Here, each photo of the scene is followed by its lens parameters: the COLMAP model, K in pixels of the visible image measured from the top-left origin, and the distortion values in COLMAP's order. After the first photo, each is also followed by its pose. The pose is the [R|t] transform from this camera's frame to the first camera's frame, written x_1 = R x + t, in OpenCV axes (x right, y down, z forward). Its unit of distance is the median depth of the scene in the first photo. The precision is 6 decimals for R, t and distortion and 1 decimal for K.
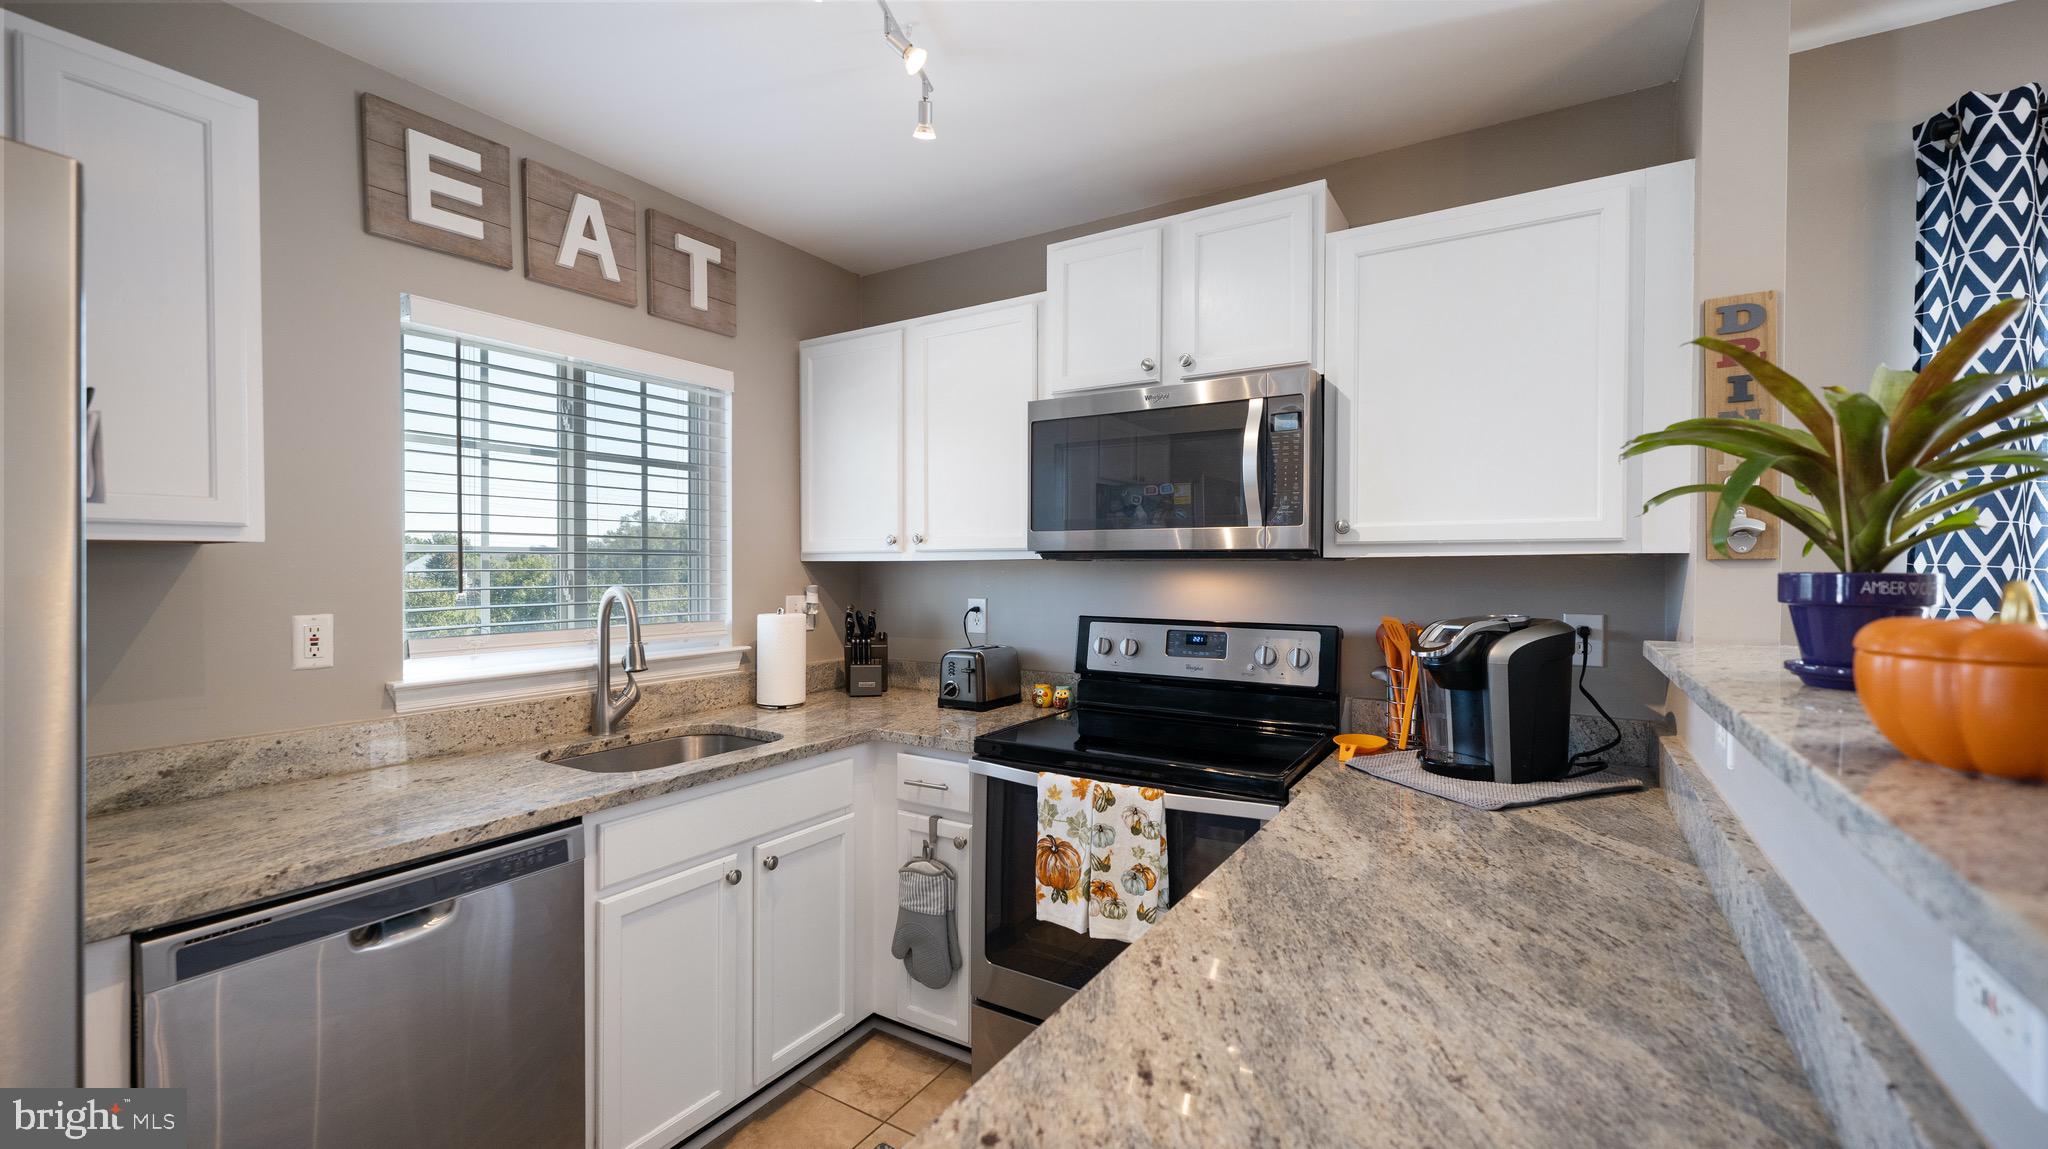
lens RADIAL K [[832.4, 0, 1016.7], [0, 832.4, 579.2], [0, 0, 1]] dist [0.001880, -0.000121]
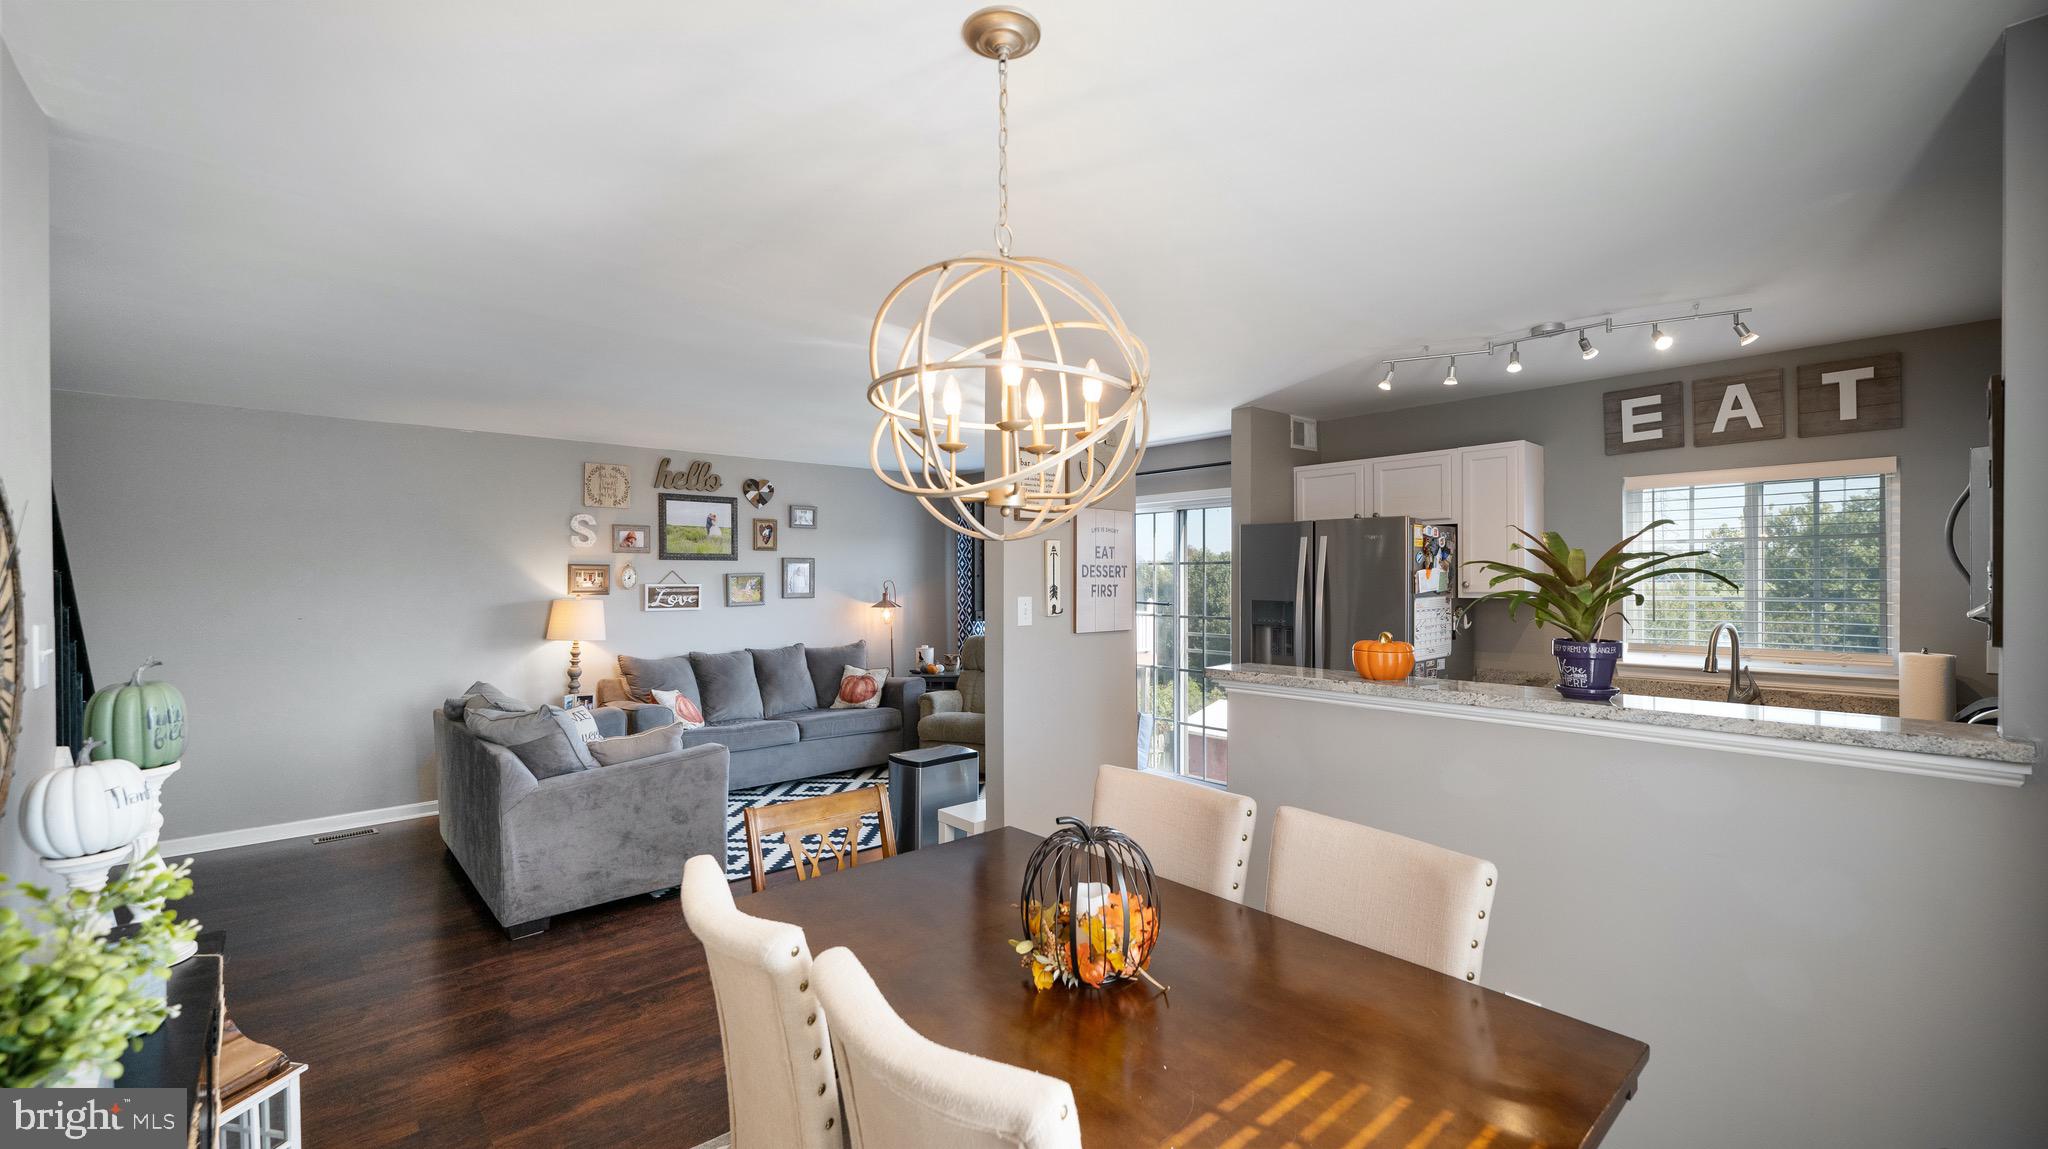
lens RADIAL K [[847.0, 0, 1021.1], [0, 847.0, 579.2], [0, 0, 1]] dist [0.021300, 0.000026]
pose [[-0.279635, -0.001111, -0.960106, 1.669368], [-0.013798, 0.999901, 0.002862, -0.067410], [0.960007, 0.014048, -0.279623, 0.140924]]
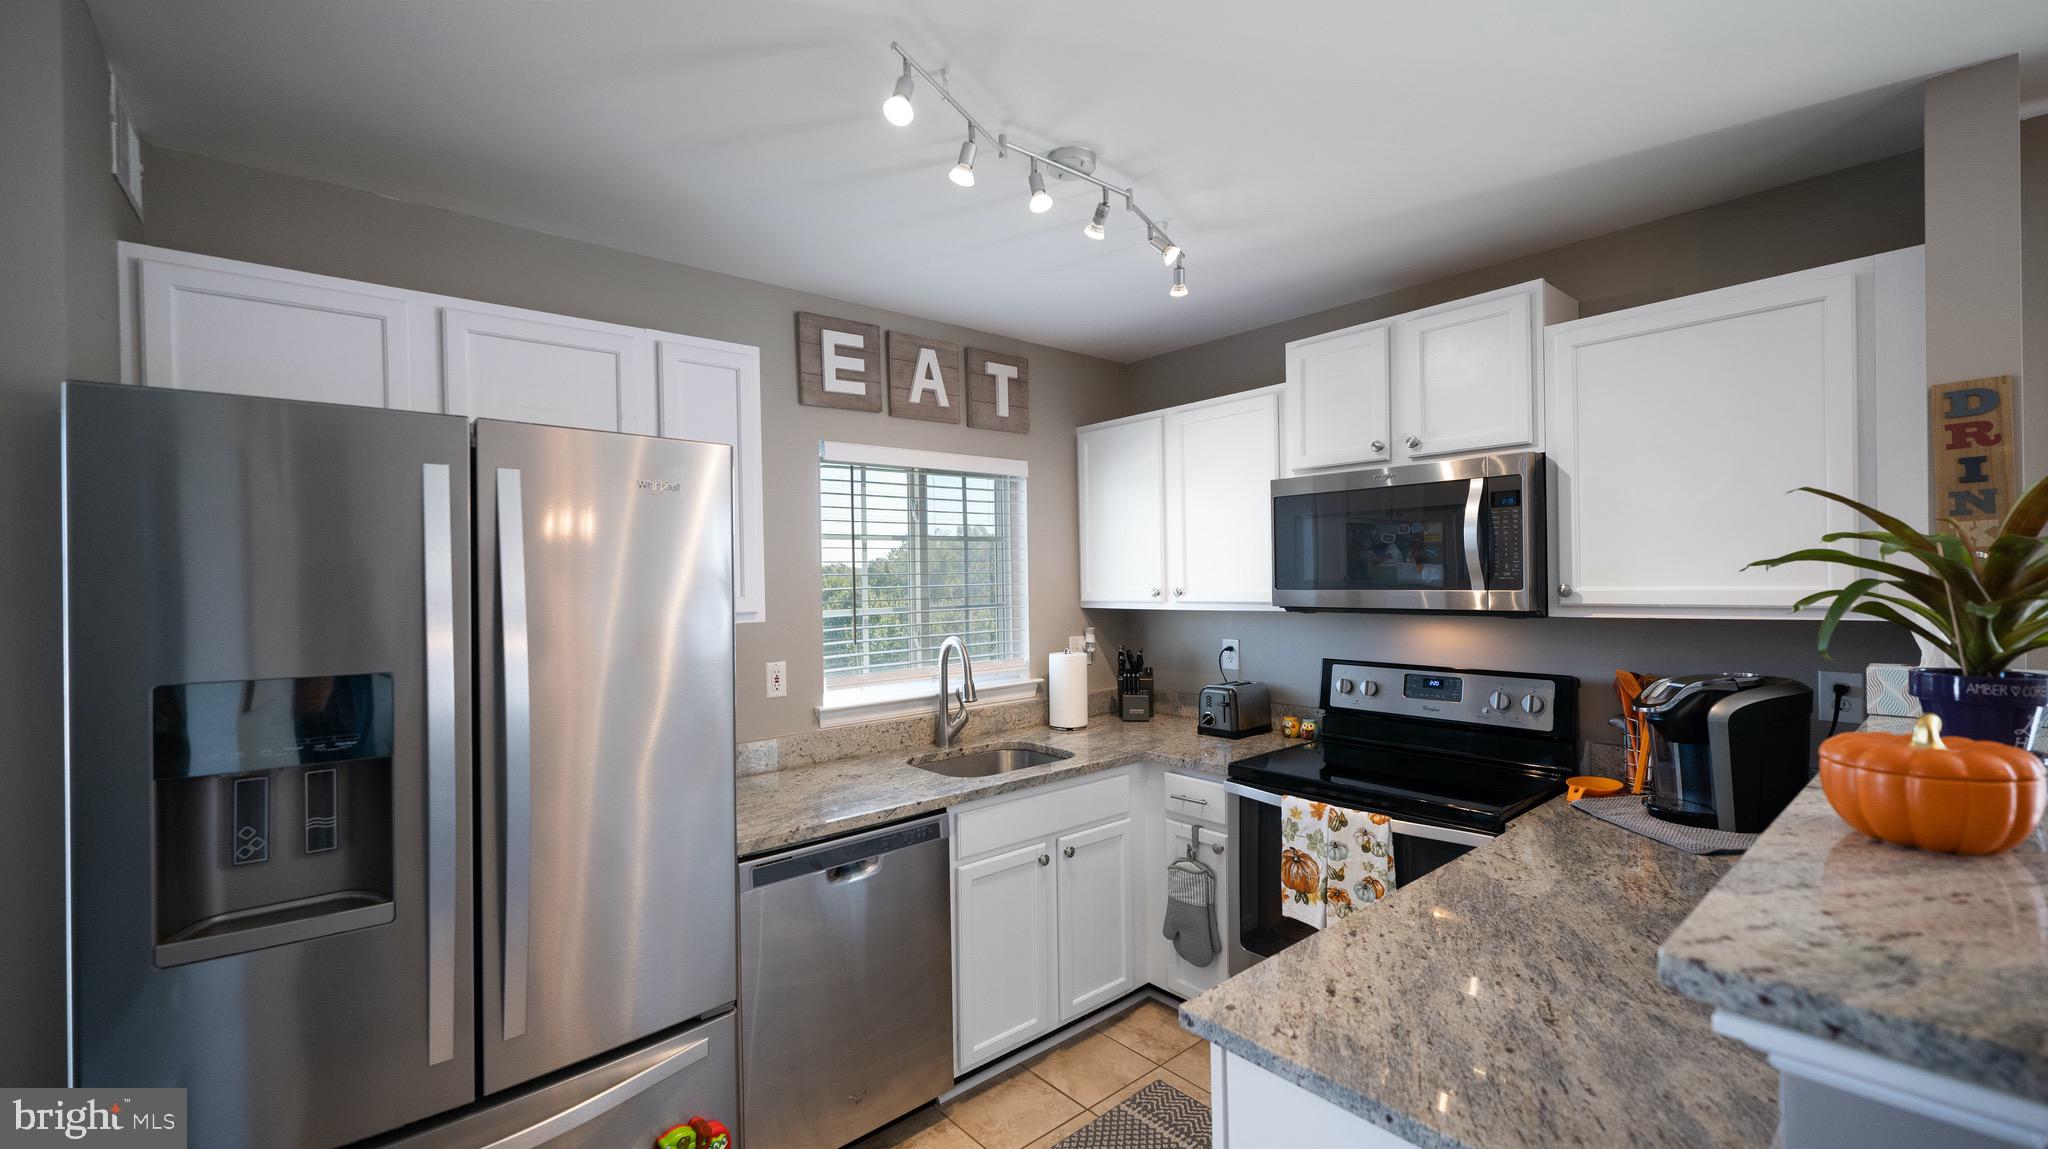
lens RADIAL K [[832.4, 0, 1016.7], [0, 832.4, 579.2], [0, 0, 1]] dist [0.001880, -0.000121]
pose [[0.953188, -0.018168, -0.301833, 0.028108], [0.015198, 0.999810, -0.012185, -0.072687], [0.301997, 0.007028, 0.953283, -0.272579]]
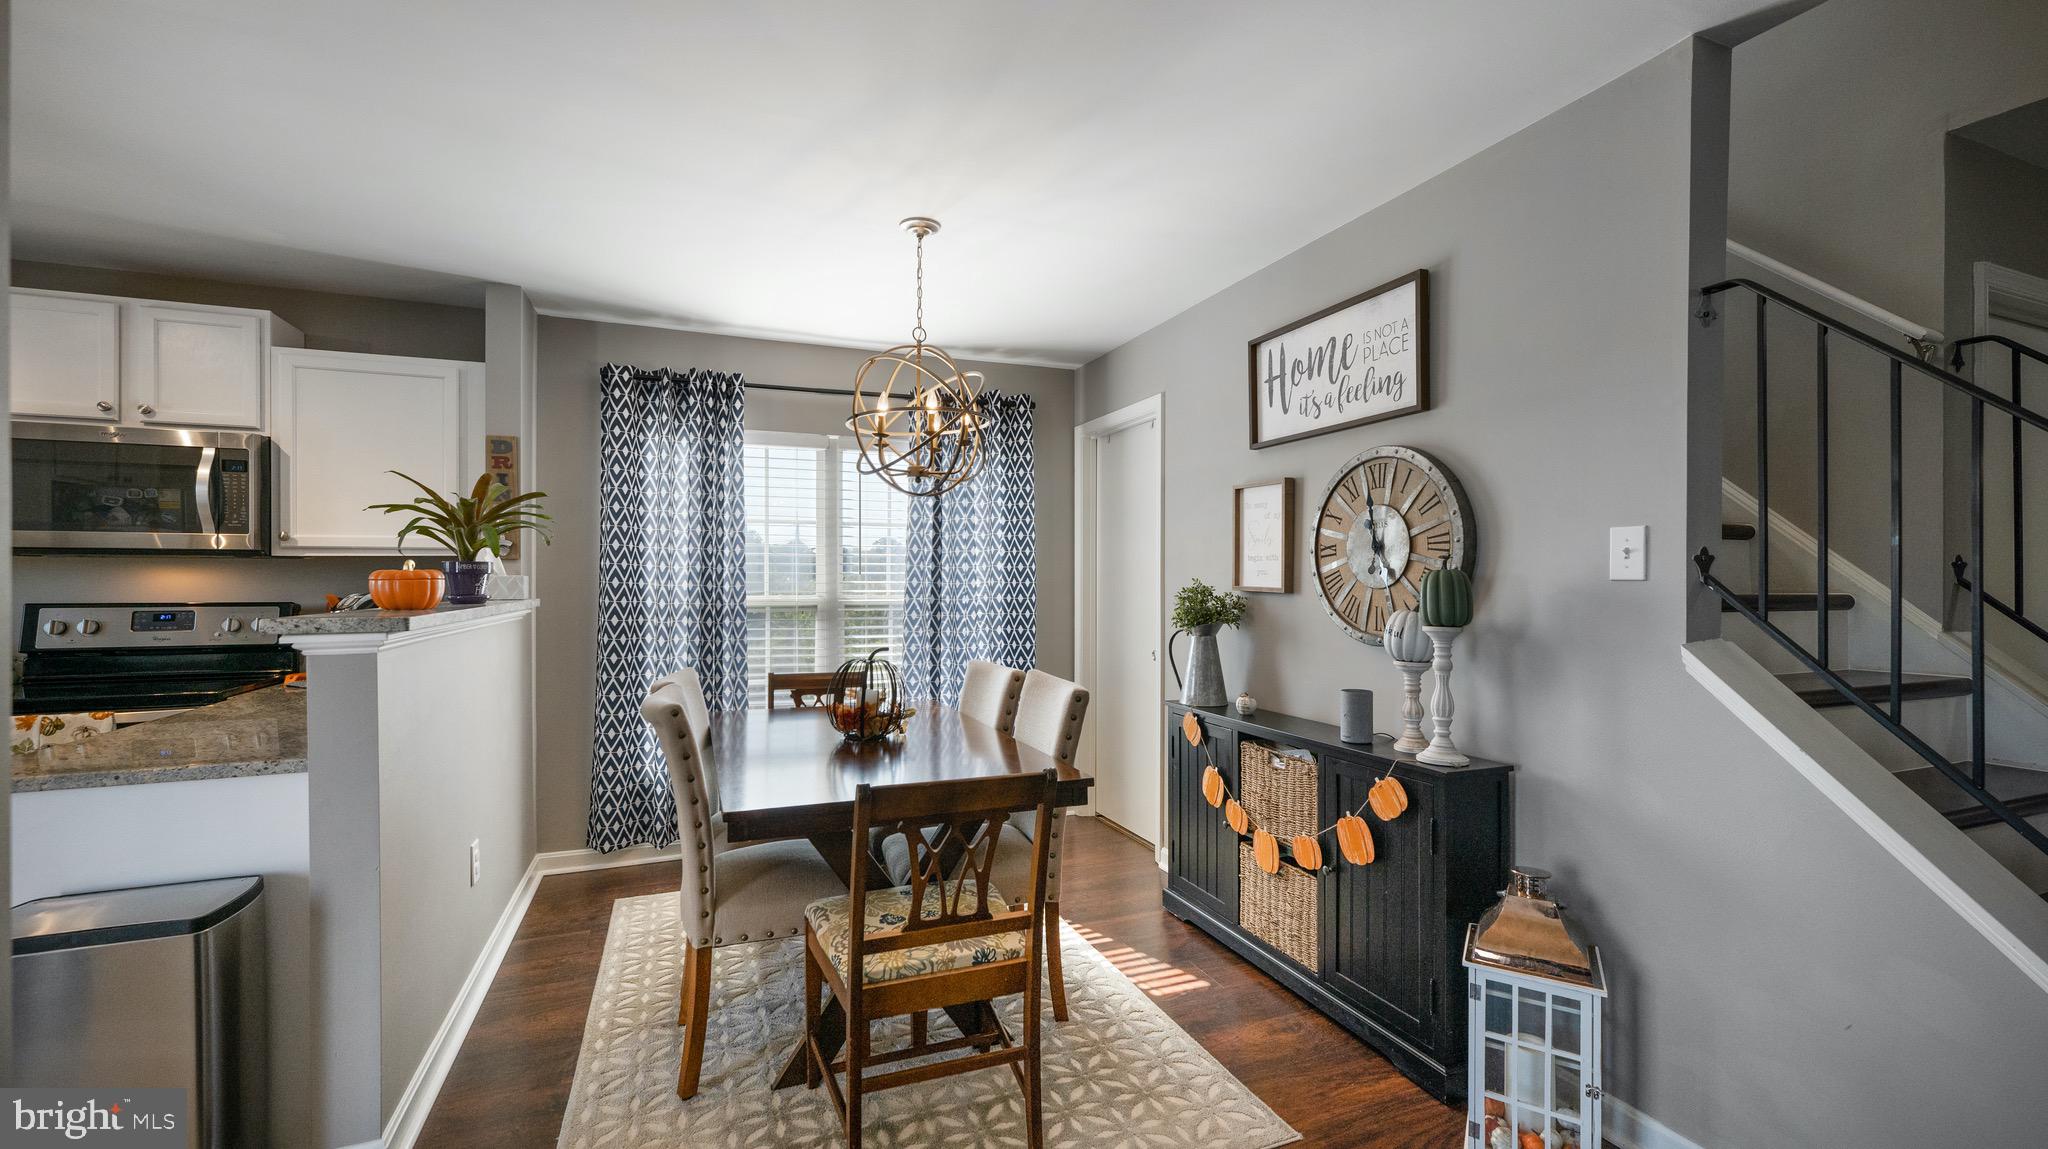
lens RADIAL K [[837.8, 0, 1021.8], [0, 837.8, 581.9], [0, 0, 1]] dist [0.003270, 0.000073]
pose [[0.588534, -0.005008, 0.808457, -0.069247], [0.013107, 0.999908, -0.003348, 0.045188], [-0.808366, 0.012566, 0.588546, -1.021516]]
